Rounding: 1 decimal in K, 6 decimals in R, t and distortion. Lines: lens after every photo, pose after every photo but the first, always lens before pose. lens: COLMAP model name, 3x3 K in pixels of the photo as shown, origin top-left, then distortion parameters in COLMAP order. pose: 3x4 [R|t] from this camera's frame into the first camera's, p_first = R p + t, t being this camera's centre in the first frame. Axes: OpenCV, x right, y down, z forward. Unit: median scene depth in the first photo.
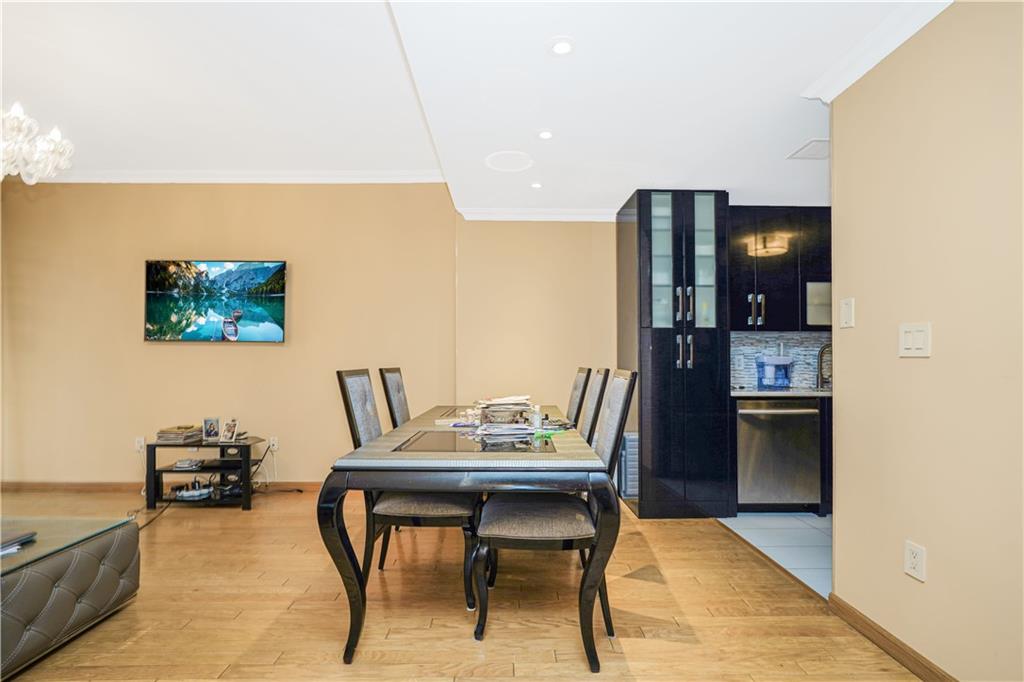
lens RADIAL K [[475.1, 0, 506.4], [0, 475.1, 362.2], [0, 0, 1]] dist [-0.002322, -0.000006]
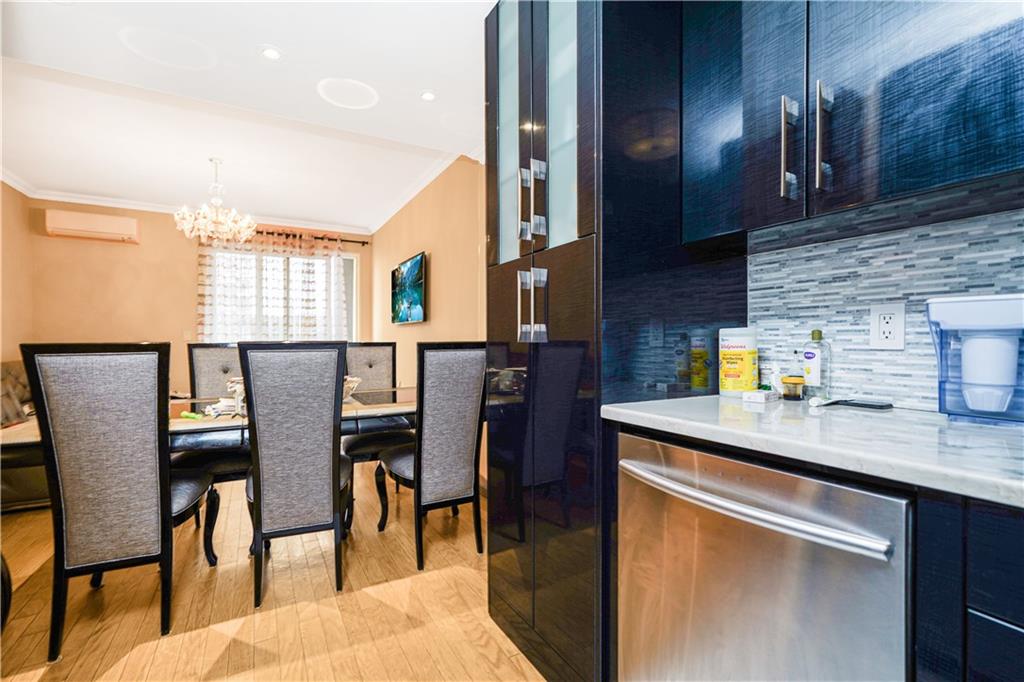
lens RADIAL K [[458.1, 0, 500.4], [0, 458.1, 347.1], [0, 0, 1]] dist [-0.032872, 0.000069]
pose [[0.477025, 0.006986, -0.878862, 0.622608], [0.007201, 0.999904, 0.011857, 0.009645], [0.878860, -0.011985, 0.476929, 0.636027]]
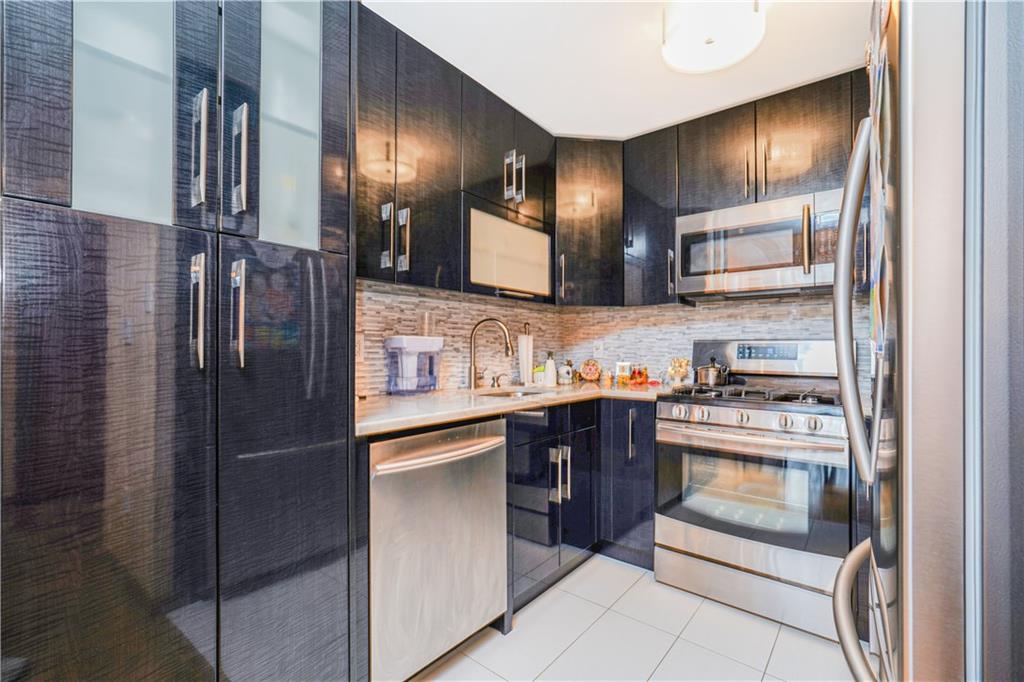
lens RADIAL K [[449.6, 0, 514.5], [0, 449.6, 348.5], [0, 0, 1]] dist [-0.001109, -0.000019]
pose [[0.634453, 0.003775, 0.772952, 0.227503], [-0.010822, 0.999933, 0.003999, -0.002074], [-0.772886, -0.010902, 0.634452, 0.560941]]
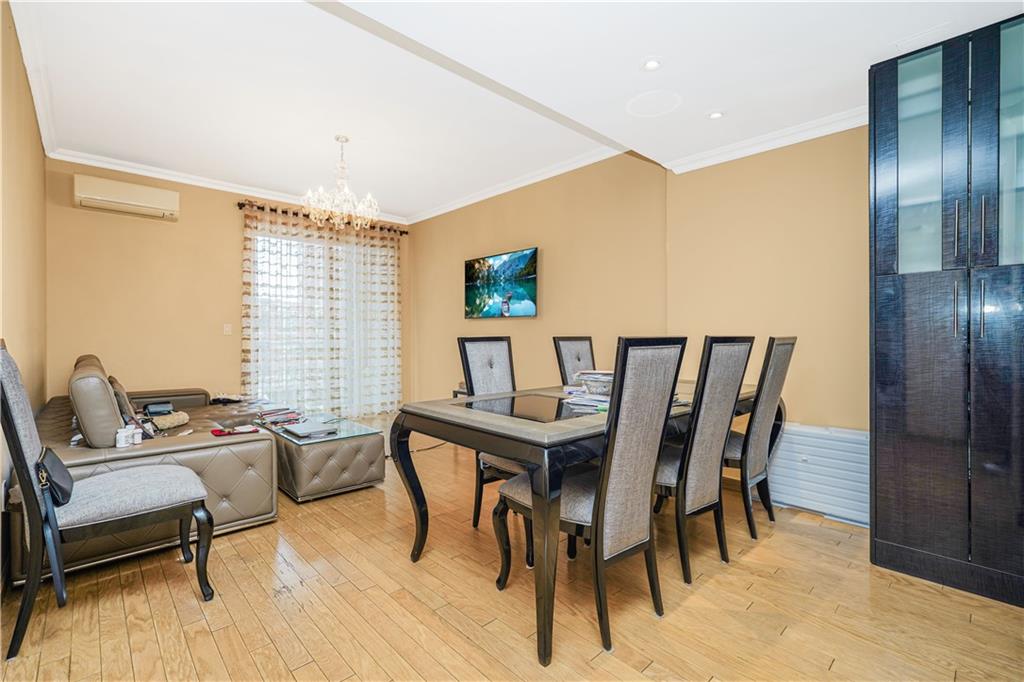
lens RADIAL K [[469.8, 0, 488.0], [0, 469.8, 338.7], [0, 0, 1]] dist [-0.015071, 0.000099]
pose [[0.647437, 0.000956, -0.762118, 0.355040], [0.006708, 0.999953, 0.006953, 0.005676], [0.762089, -0.009614, 0.647400, 0.147056]]
